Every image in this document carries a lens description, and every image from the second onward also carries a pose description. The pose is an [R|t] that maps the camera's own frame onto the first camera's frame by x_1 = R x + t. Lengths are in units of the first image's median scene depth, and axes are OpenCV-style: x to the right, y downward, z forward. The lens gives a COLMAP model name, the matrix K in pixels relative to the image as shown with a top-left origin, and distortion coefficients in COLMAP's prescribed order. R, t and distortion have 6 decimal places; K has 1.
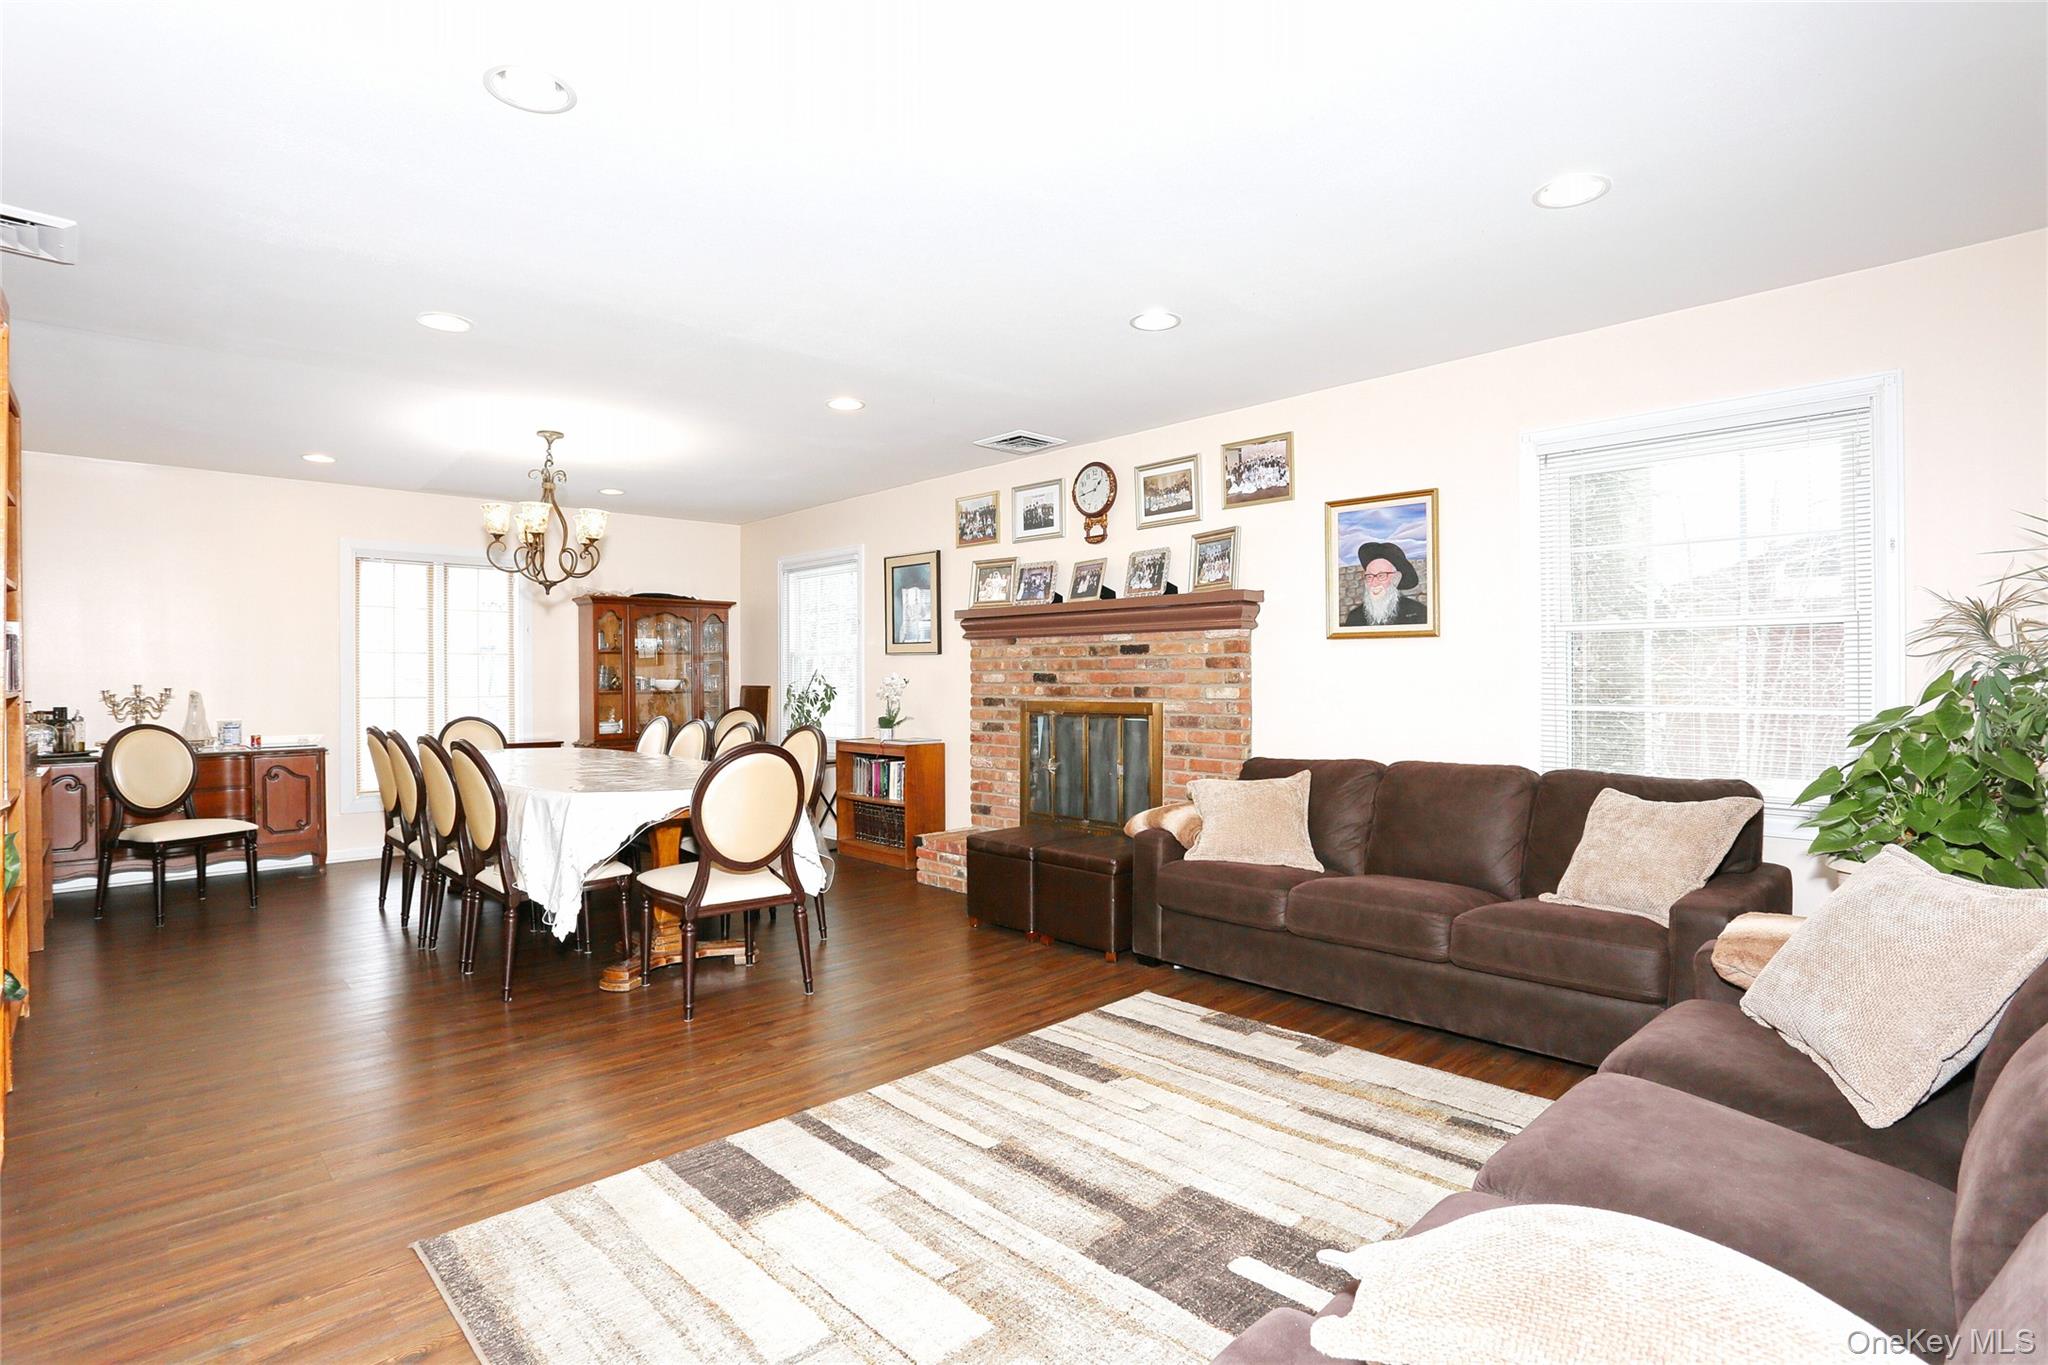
lens RADIAL K [[990.5, 0, 1014.0], [0, 990.5, 678.6], [0, 0, 1]] dist [-0.081181, 0.036394]
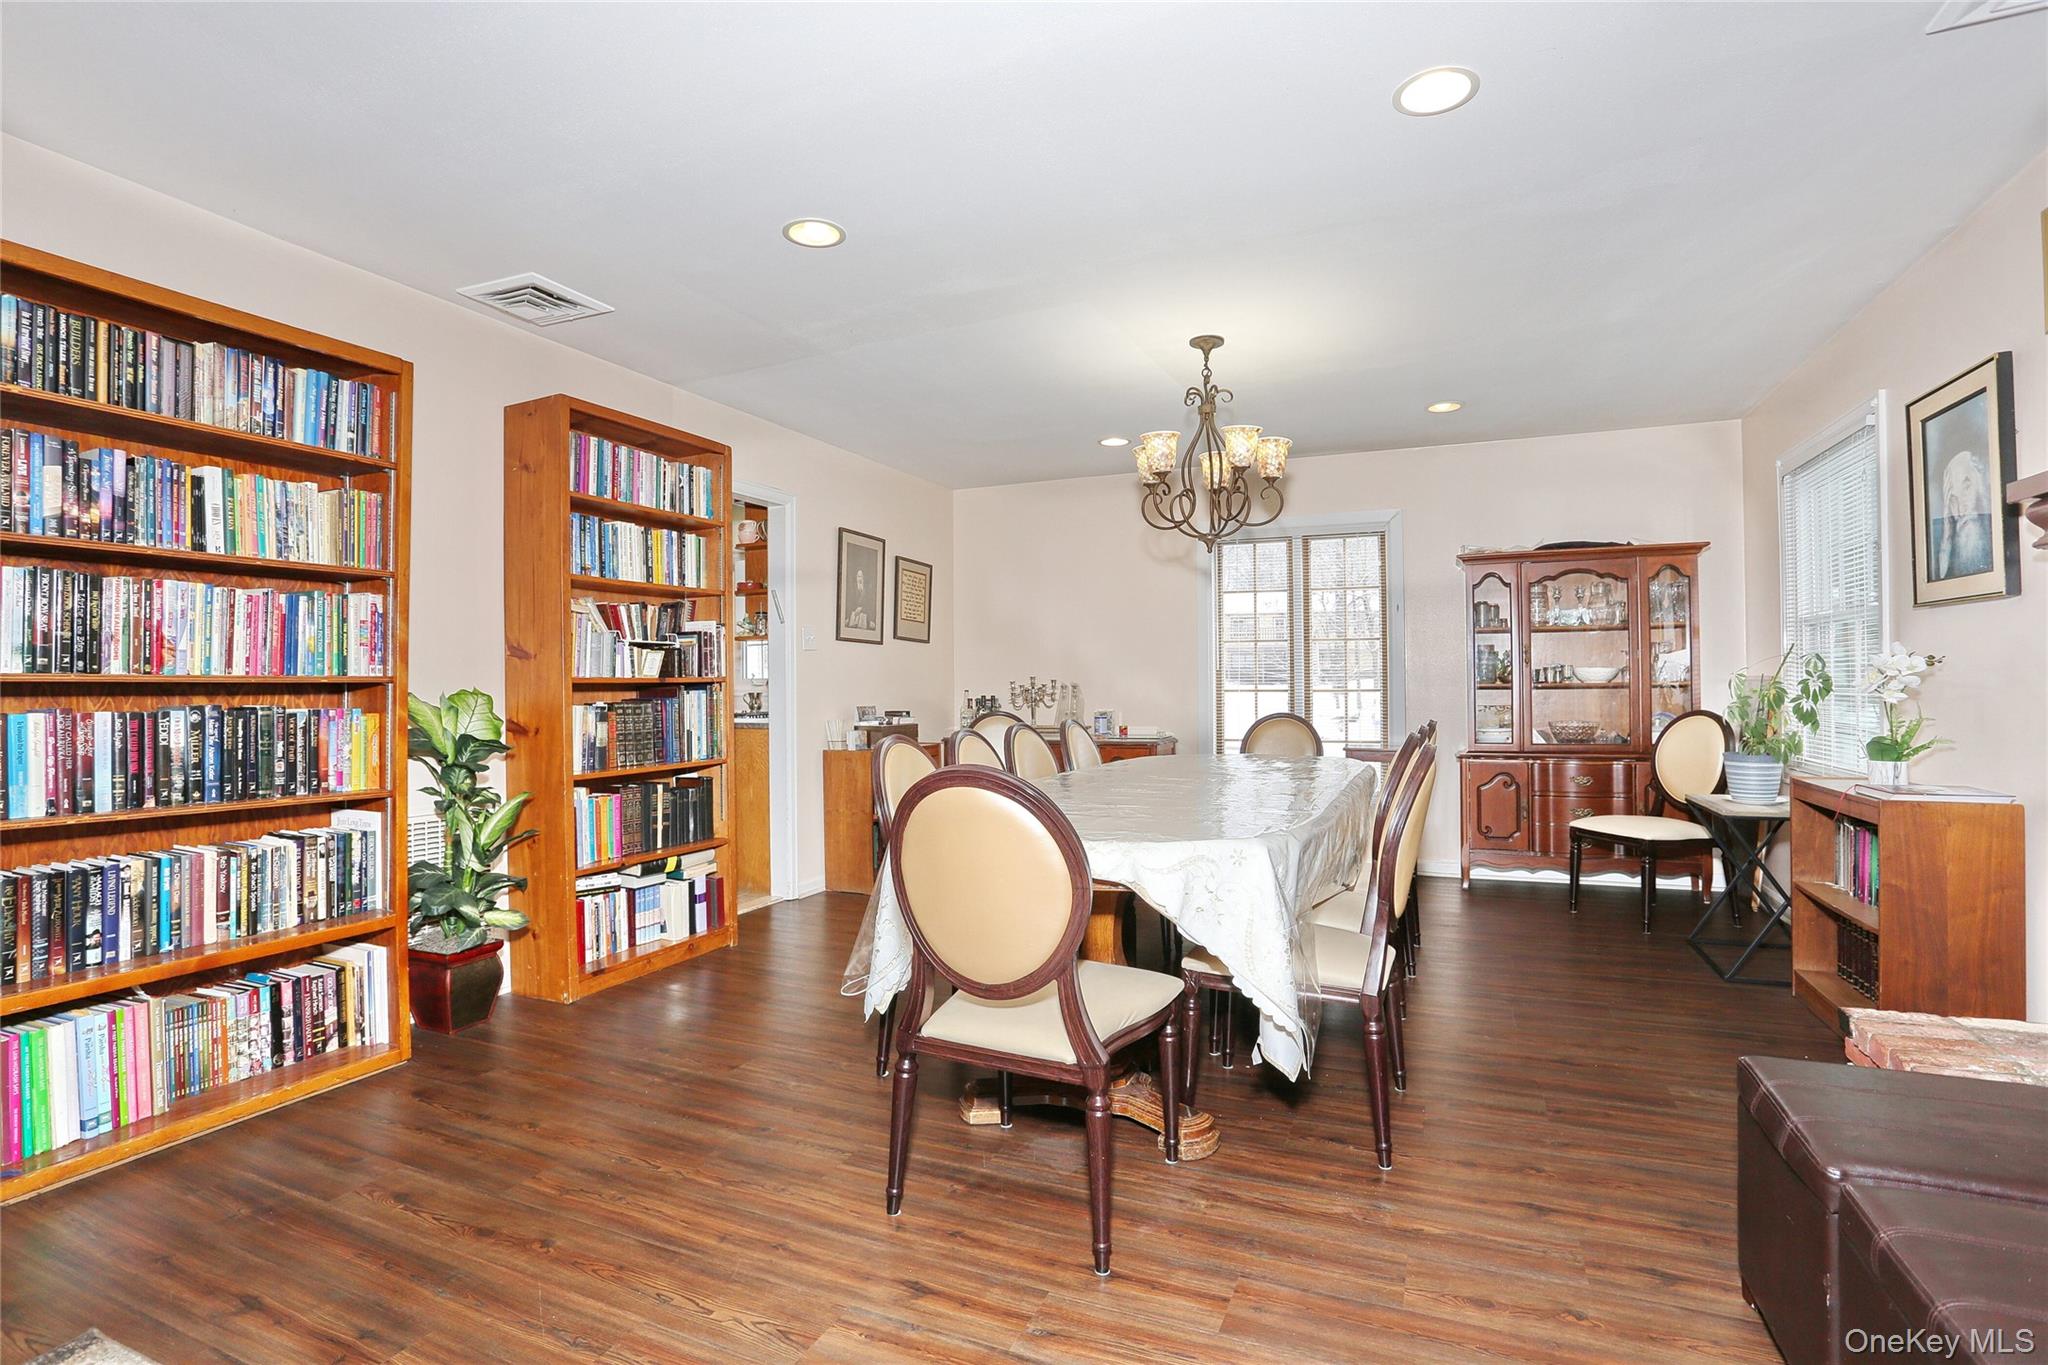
lens RADIAL K [[990.5, 0, 1014.0], [0, 990.5, 678.6], [0, 0, 1]] dist [-0.081181, 0.036394]
pose [[0.379615, -0.004577, -0.925133, 0.176009], [0.004648, 0.999985, -0.003040, 0.013409], [0.925133, -0.003145, 0.379631, 0.582962]]
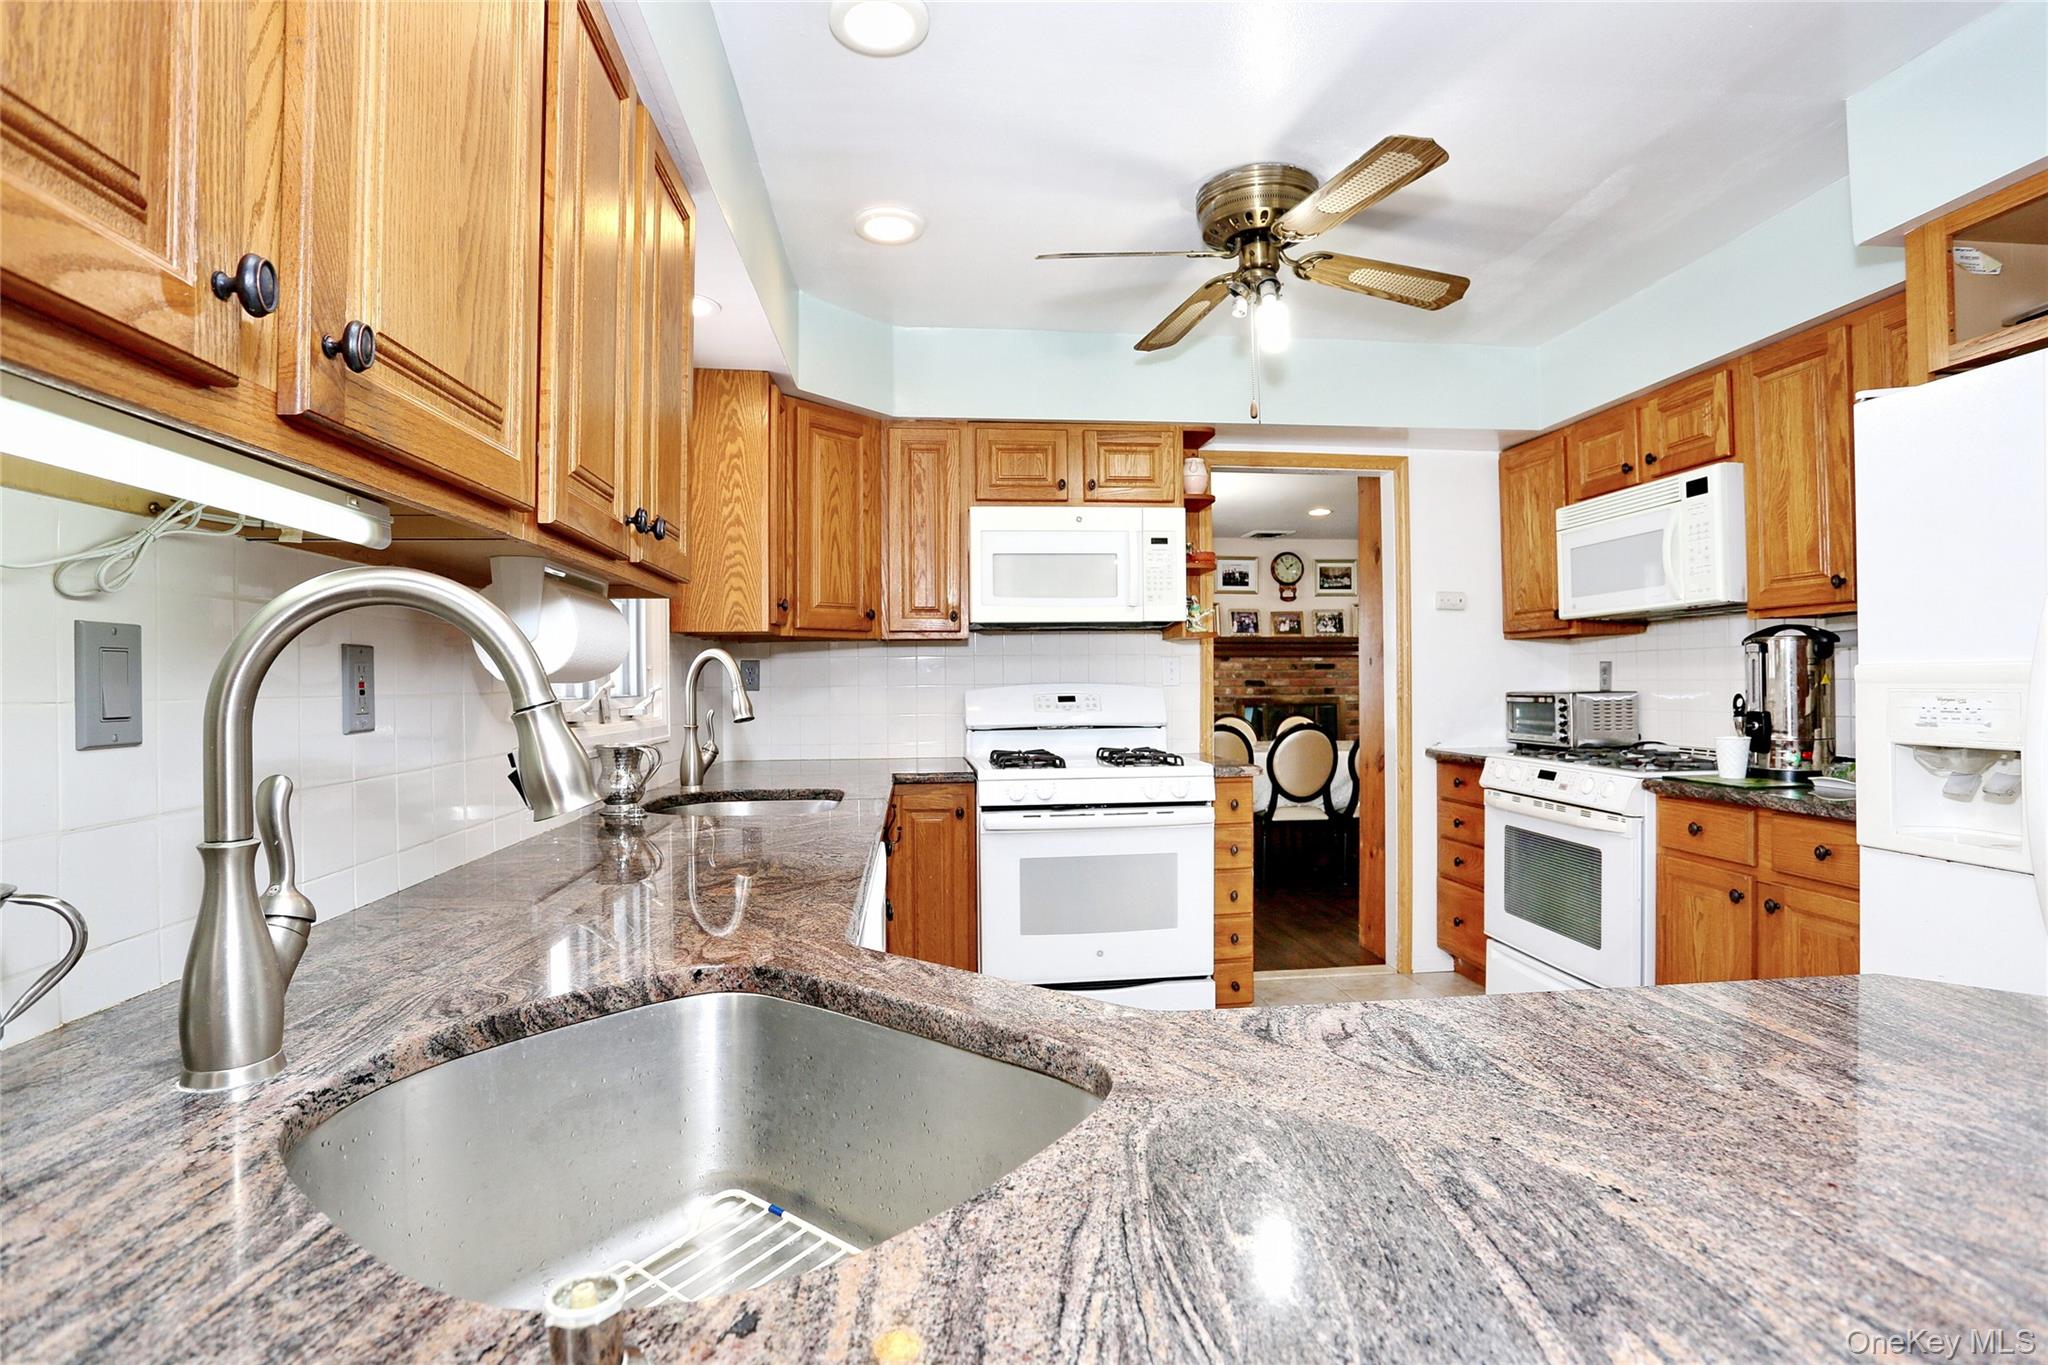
lens RADIAL K [[990.5, 0, 1014.0], [0, 990.5, 678.6], [0, 0, 1]] dist [-0.081181, 0.036394]
pose [[0.616719, -0.000021, 0.787184, -1.644653], [0.006583, 0.999965, -0.005131, -0.002679], [-0.787156, 0.008346, 0.616697, 0.383751]]
